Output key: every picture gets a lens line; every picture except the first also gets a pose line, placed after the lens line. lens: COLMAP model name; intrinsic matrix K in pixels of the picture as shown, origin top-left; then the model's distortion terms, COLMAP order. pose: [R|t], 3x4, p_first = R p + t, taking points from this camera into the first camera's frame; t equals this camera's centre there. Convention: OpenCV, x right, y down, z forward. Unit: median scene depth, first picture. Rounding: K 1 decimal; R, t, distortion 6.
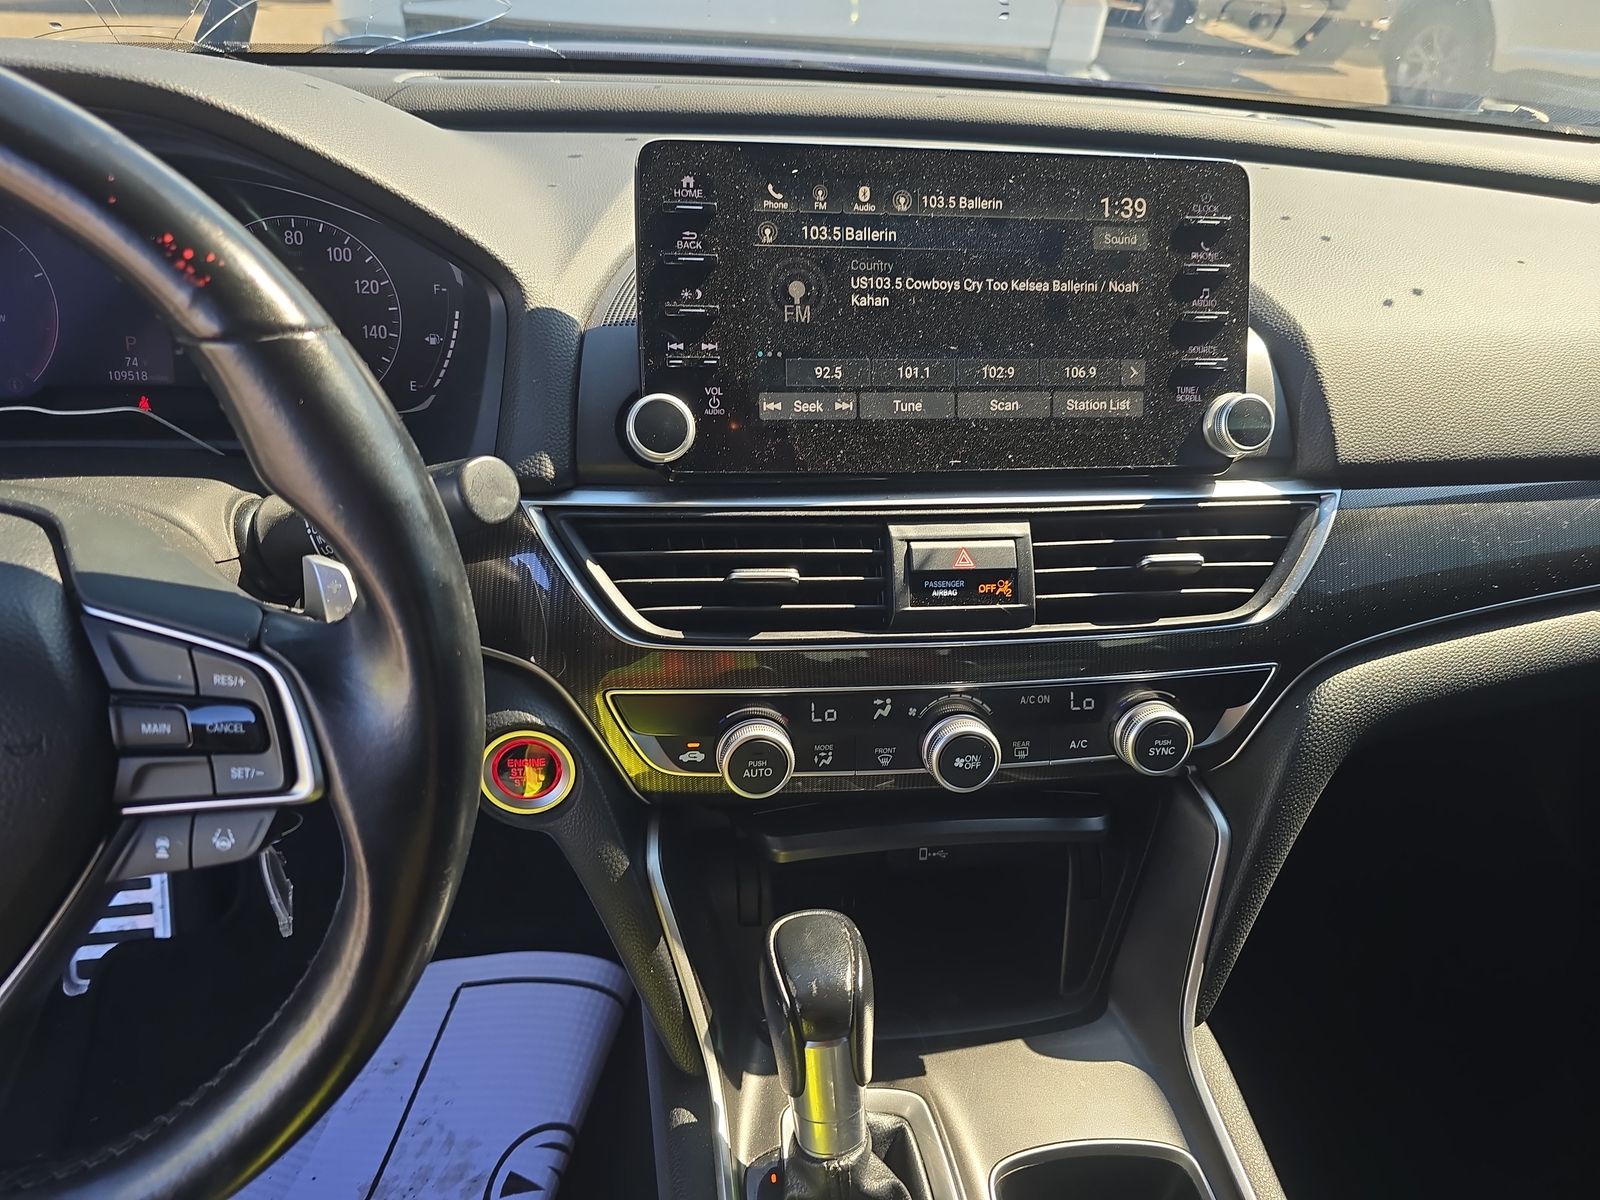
lens RADIAL K [[1074.4, 0, 788.8], [0, 1074.4, 604.6], [0, 0, 1]] dist [0.007113, -0.018094]
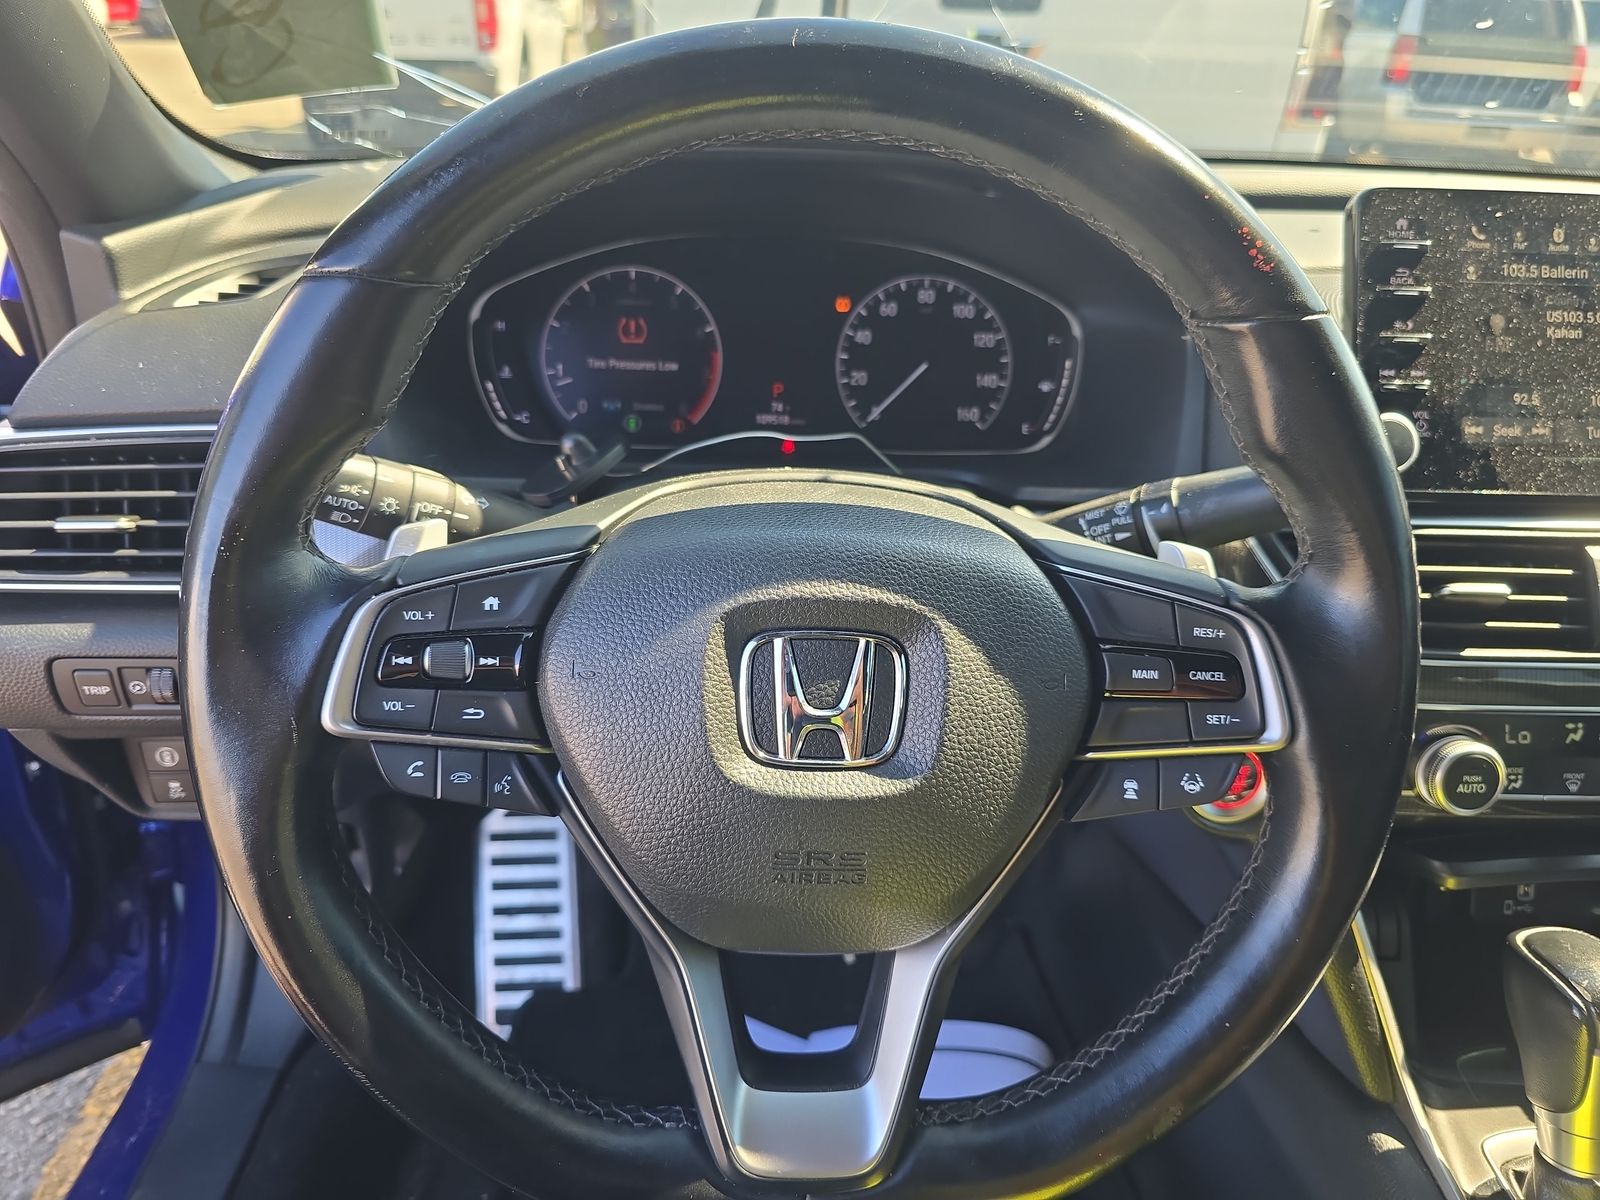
lens RADIAL K [[1074.4, 0, 809.0], [0, 1074.4, 585.4], [0, 0, 1]] dist [0.007113, -0.018094]
pose [[0.994041, 0.016686, -0.107726, -0.540002], [-0.030859, 0.990866, -0.131275, 0.120481], [0.104552, 0.133817, 0.985475, -0.072347]]
